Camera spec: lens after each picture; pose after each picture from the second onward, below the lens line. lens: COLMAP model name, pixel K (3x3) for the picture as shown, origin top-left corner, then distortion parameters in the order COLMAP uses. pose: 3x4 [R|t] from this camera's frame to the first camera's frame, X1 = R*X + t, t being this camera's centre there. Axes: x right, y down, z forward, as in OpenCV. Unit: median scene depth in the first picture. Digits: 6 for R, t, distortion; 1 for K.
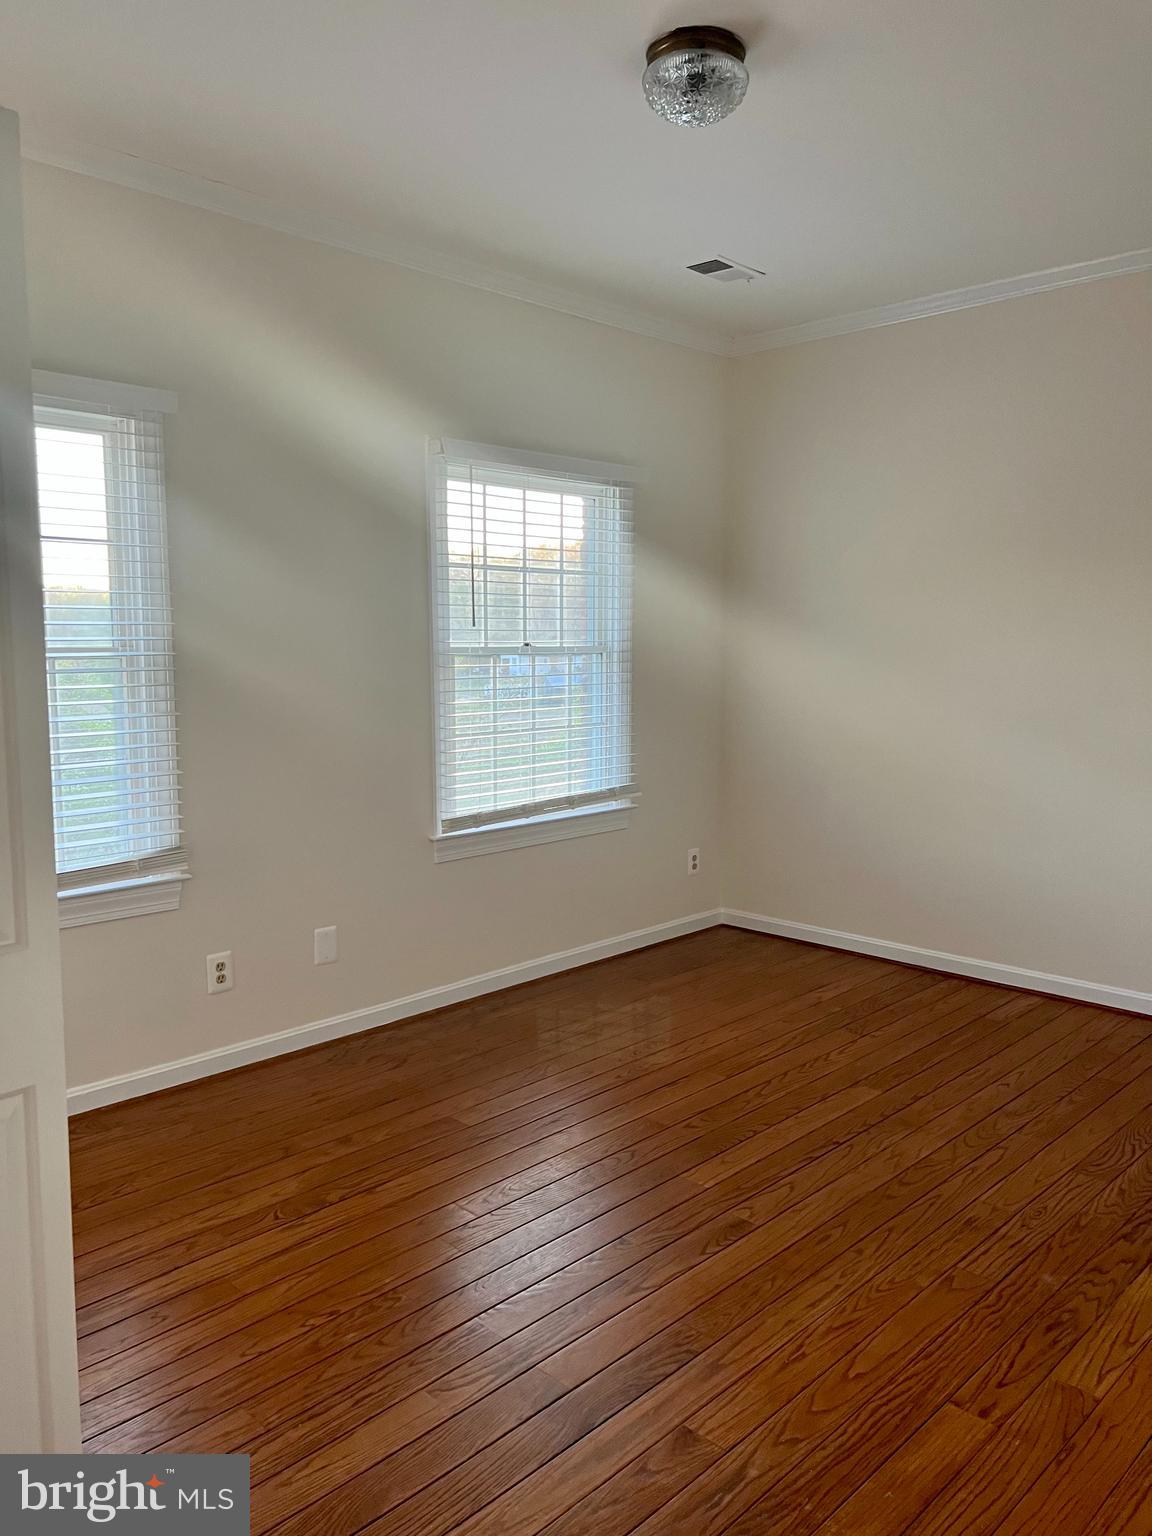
lens RADIAL K [[1149.0, 0, 580.5], [0, 1149.0, 768.5], [0, 0, 1]] dist [0.005309, 0.001333]
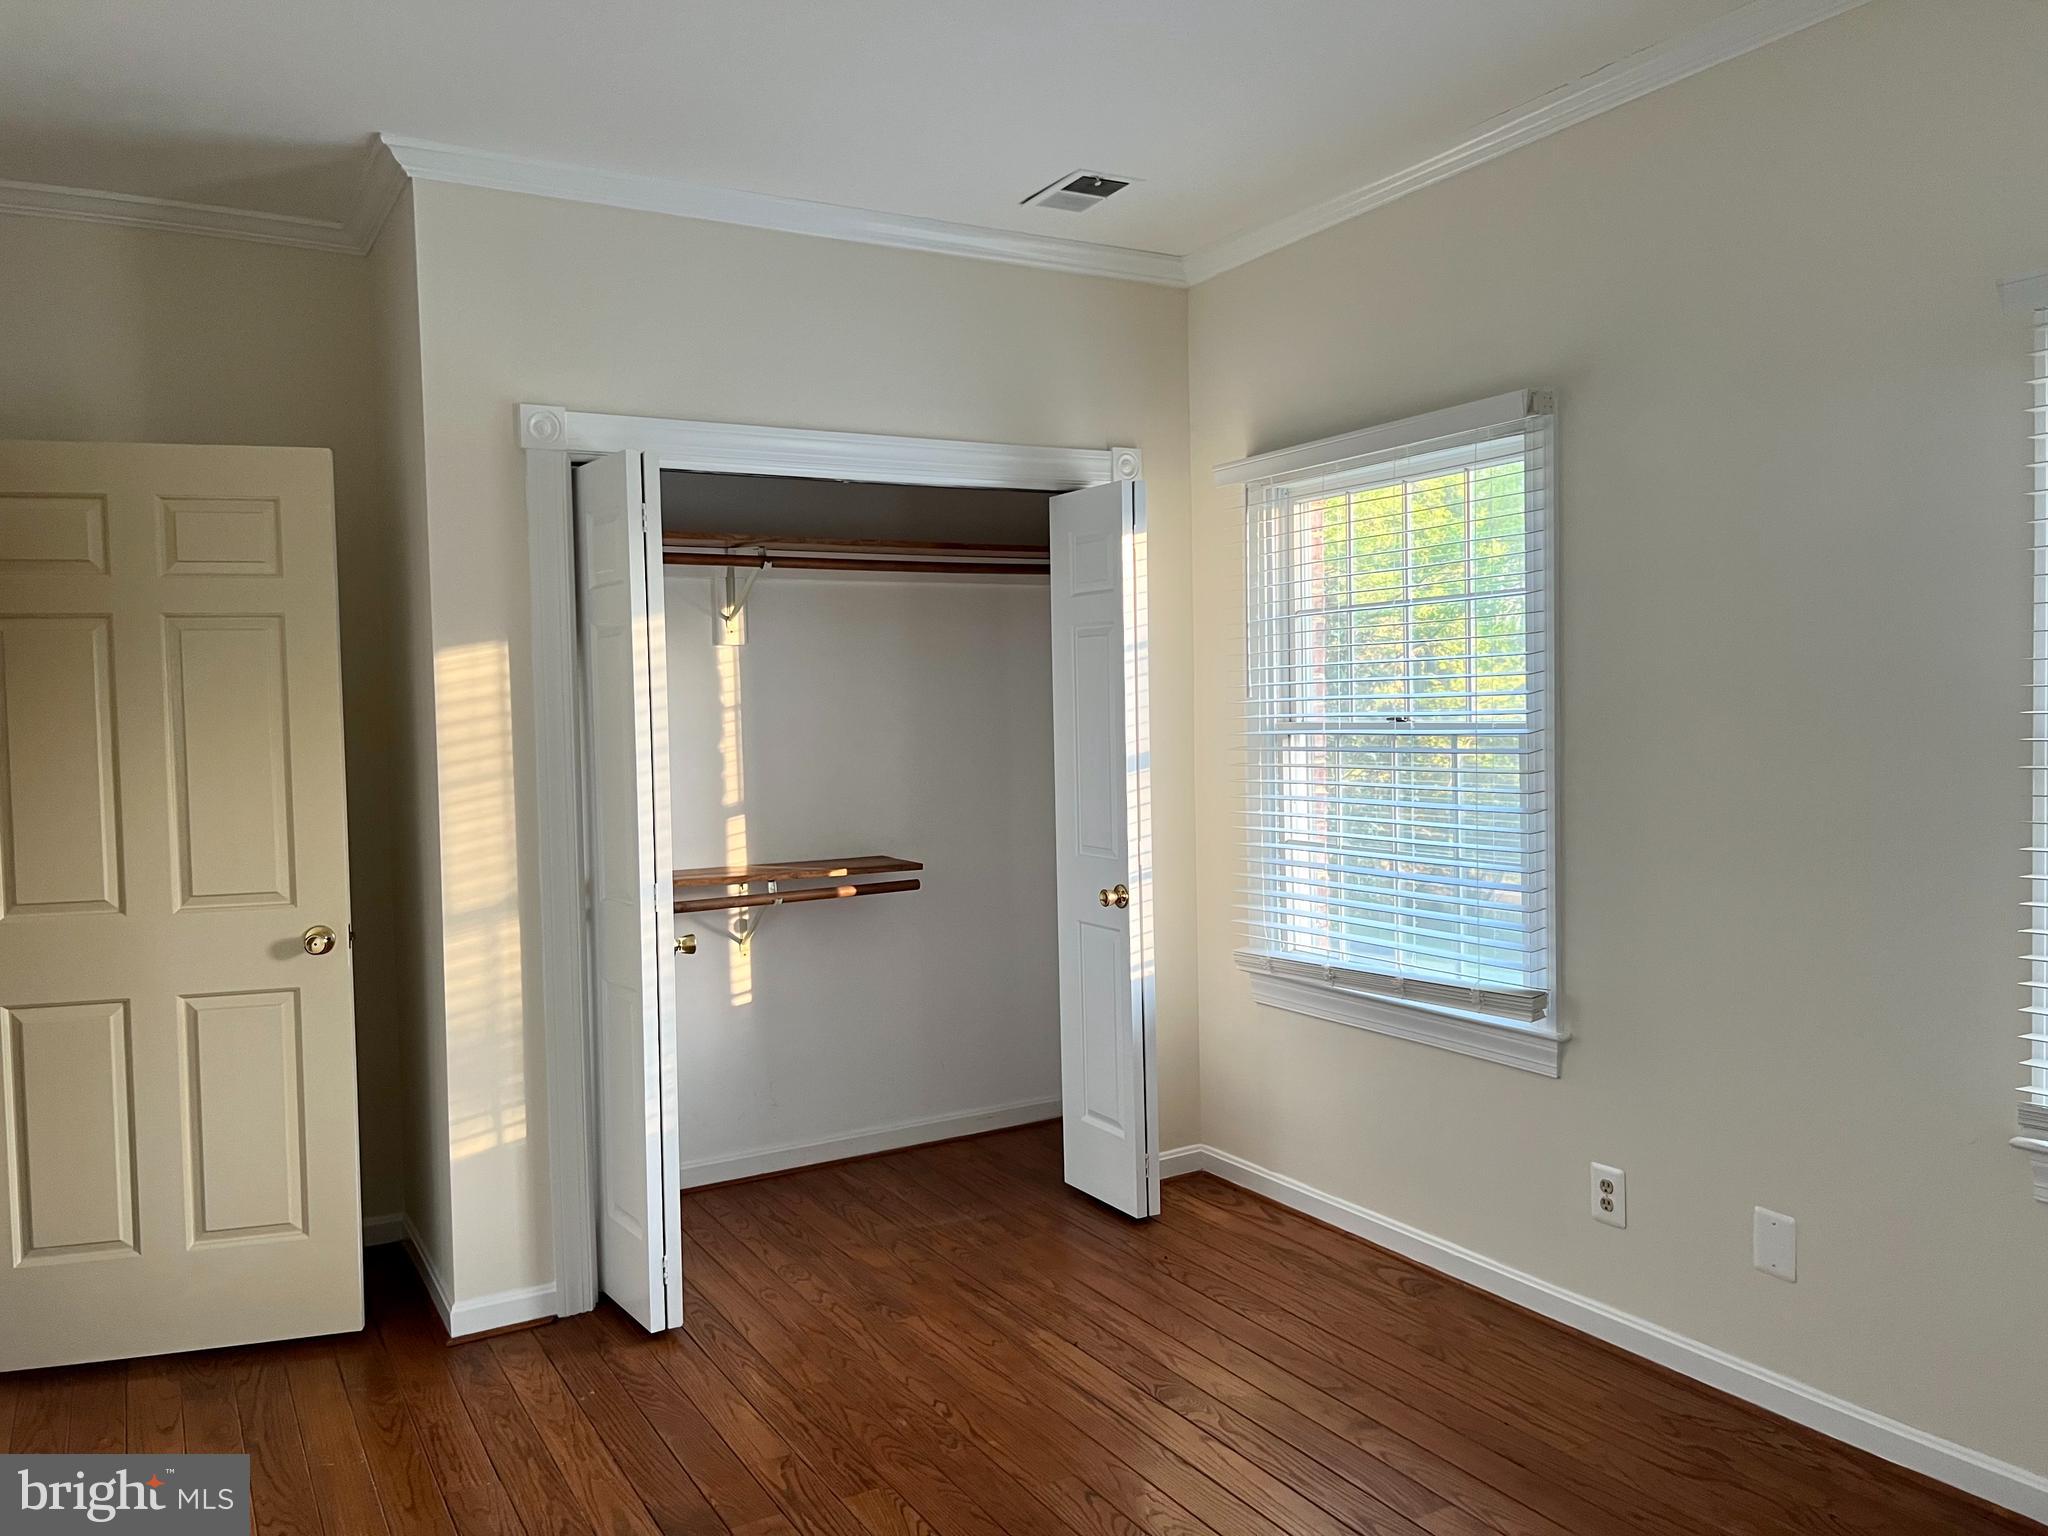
lens RADIAL K [[1532.0, 0, 1025.7], [0, 1532.0, 765.1], [0, 0, 1]] dist [0.005309, 0.001333]
pose [[-0.274455, 0.042089, -0.960678, 0.687497], [-0.086920, 0.993866, 0.068376, -0.116175], [0.957663, 0.102268, -0.269113, 0.940505]]
